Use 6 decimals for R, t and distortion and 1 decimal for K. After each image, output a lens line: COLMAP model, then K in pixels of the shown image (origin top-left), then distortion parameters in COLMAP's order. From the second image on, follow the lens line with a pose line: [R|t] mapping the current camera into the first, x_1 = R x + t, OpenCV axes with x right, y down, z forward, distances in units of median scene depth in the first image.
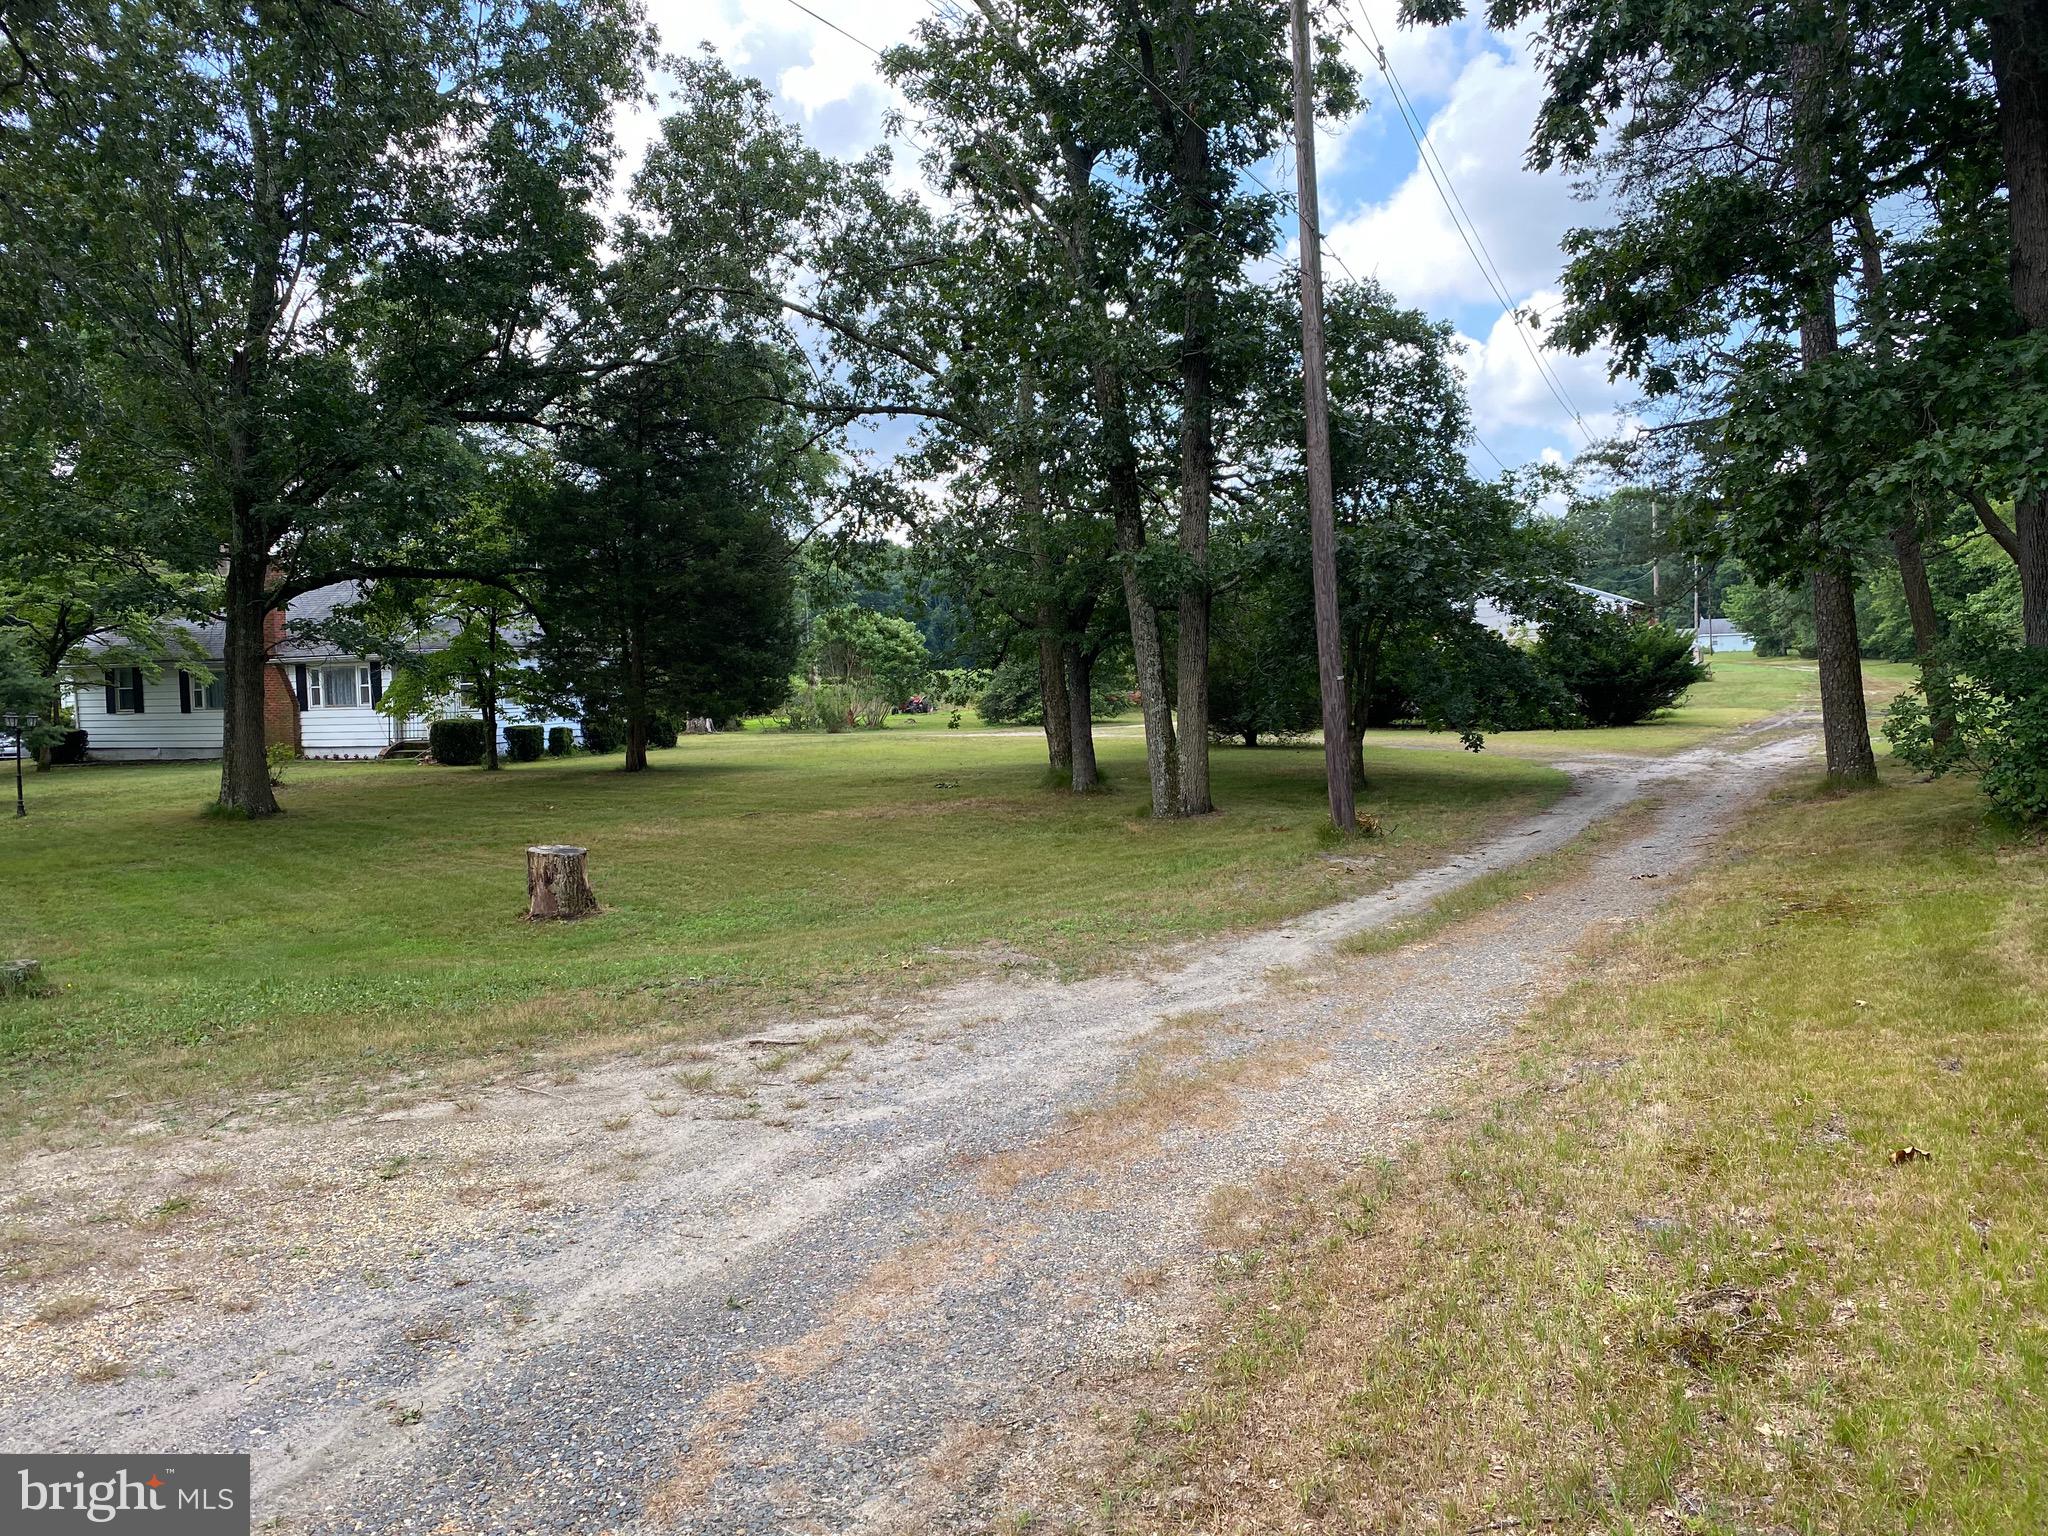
lens RADIAL K [[1615.0, 0, 1028.6], [0, 1615.0, 753.4], [0, 0, 1]] dist [0.077521, -0.087555]
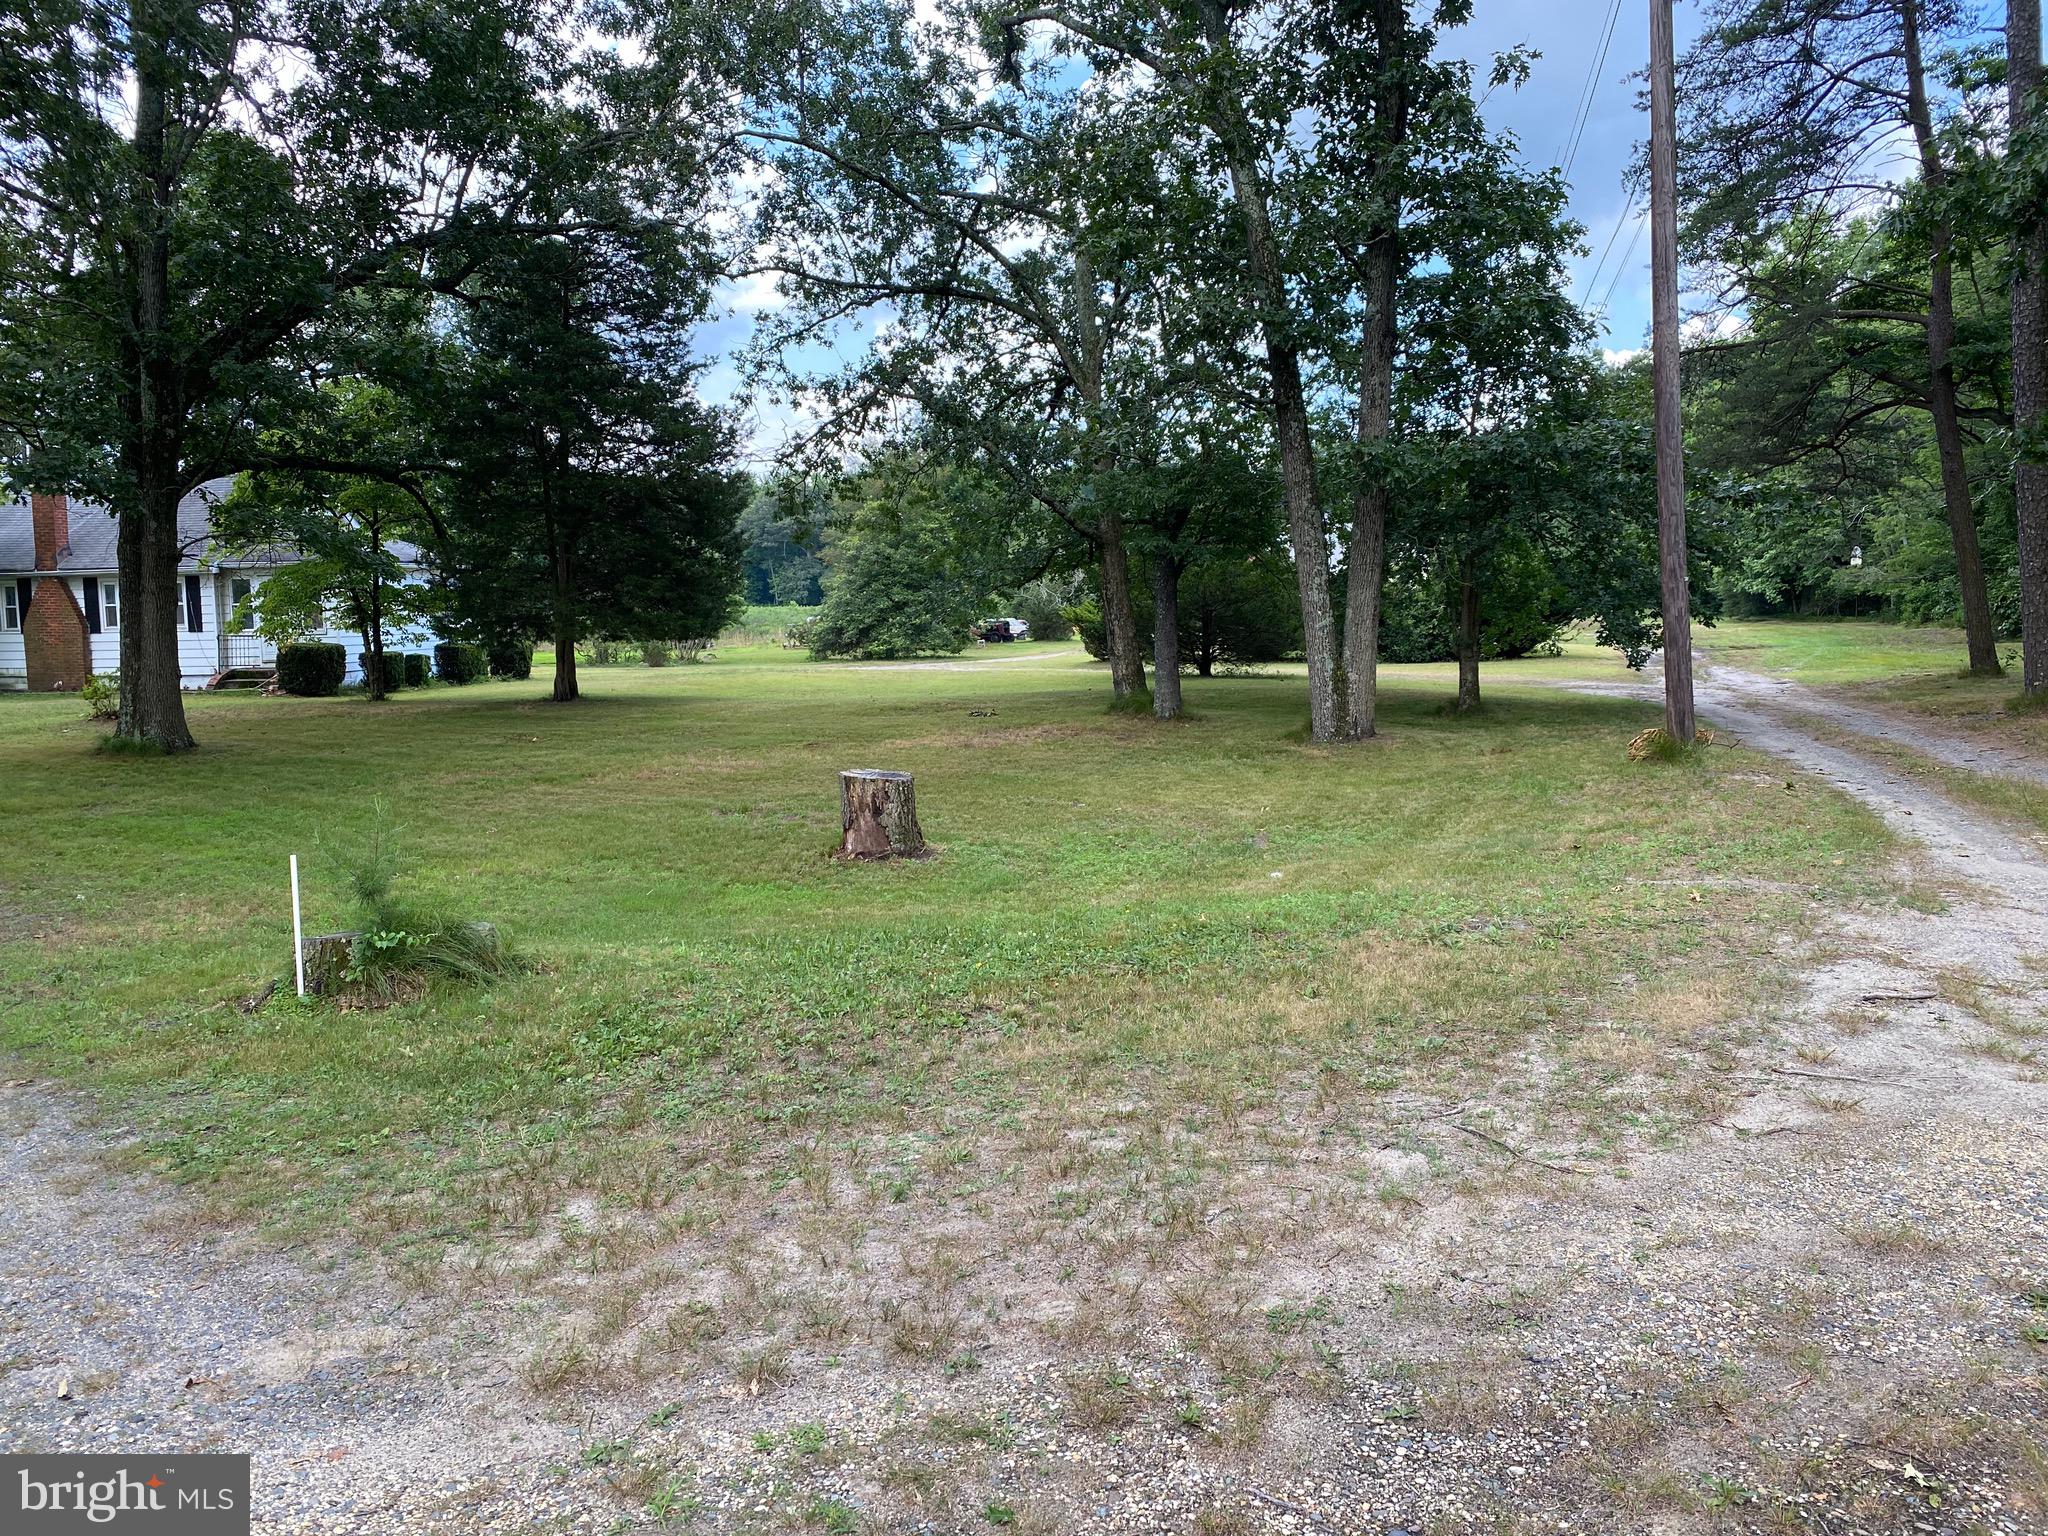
lens RADIAL K [[1615.0, 0, 1013.3], [0, 1615.0, 751.0], [0, 0, 1]] dist [0.077521, -0.087555]
pose [[0.979658, -0.007519, 0.200534, -0.172501], [0.001178, 0.999496, 0.031723, 0.009748], [-0.200671, -0.030841, 0.979173, 0.084925]]
